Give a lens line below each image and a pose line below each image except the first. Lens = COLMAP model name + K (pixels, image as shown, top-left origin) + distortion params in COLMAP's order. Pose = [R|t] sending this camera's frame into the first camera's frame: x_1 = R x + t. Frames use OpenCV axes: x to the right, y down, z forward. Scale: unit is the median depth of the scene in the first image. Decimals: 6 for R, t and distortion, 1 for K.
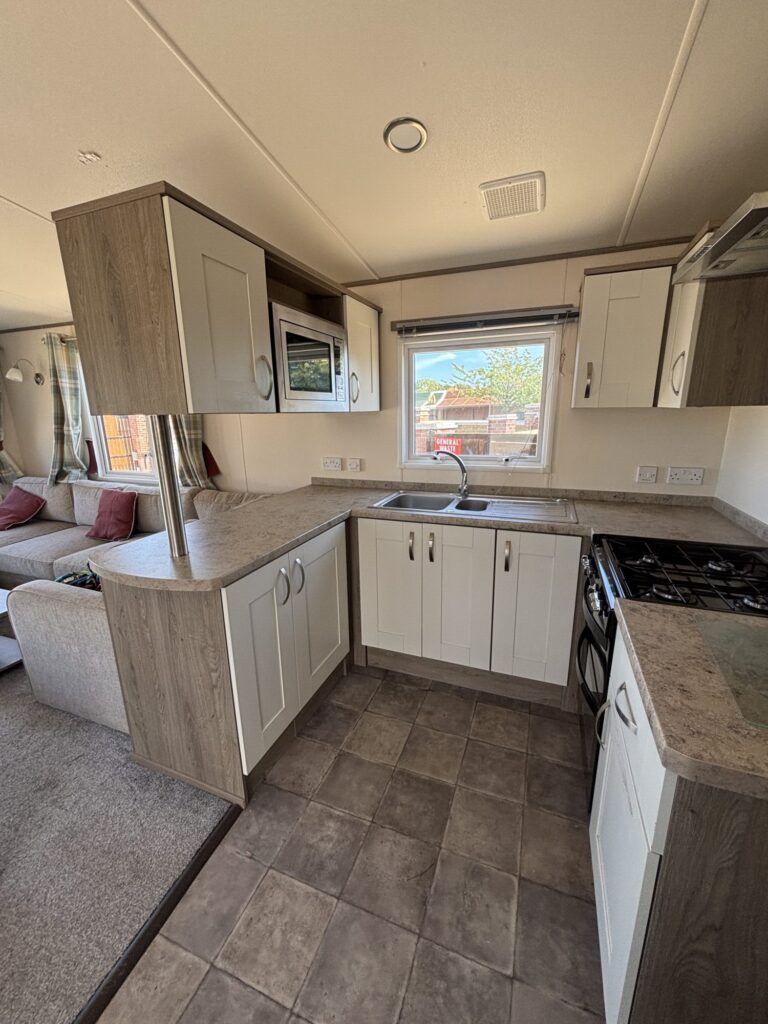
lens RADIAL K [[409.5, 0, 384.0], [0, 409.5, 512.0], [0, 0, 1]] dist [0.003500, 0.000066]
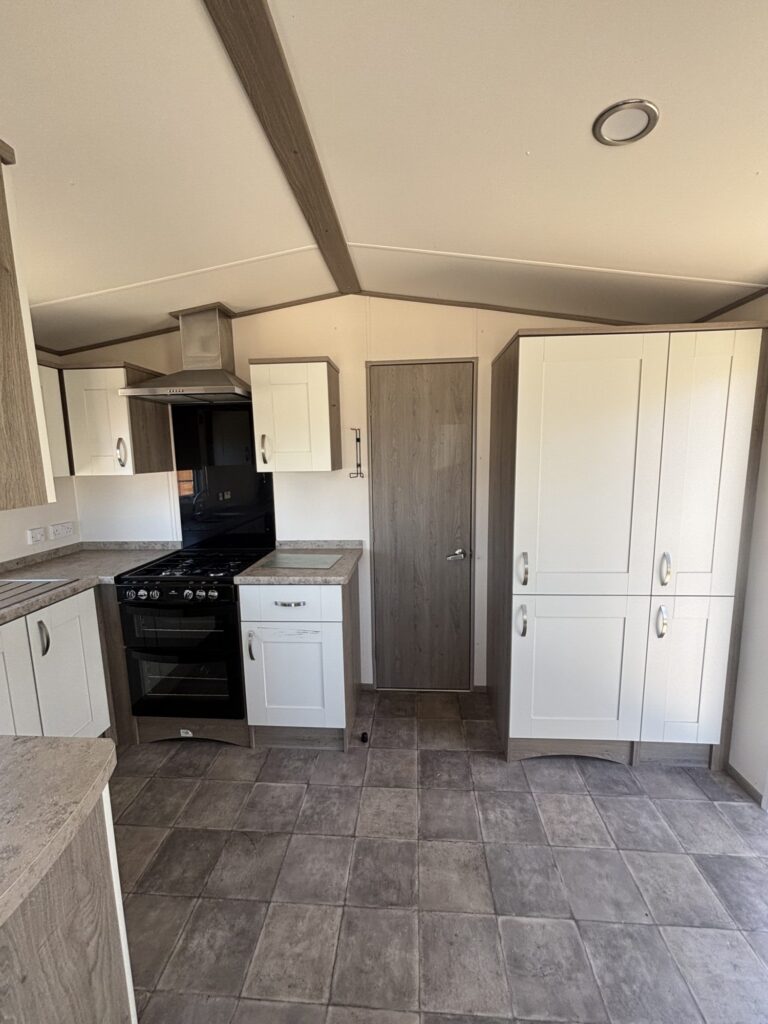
lens RADIAL K [[414.1, 0, 384.0], [0, 414.1, 512.0], [0, 0, 1]] dist [0.000504, 0.000113]
pose [[-0.291458, -0.109495, 0.950296, -1.087170], [0.257939, 0.947635, 0.188299, -0.192639], [-0.921151, 0.299999, -0.247953, 0.627195]]
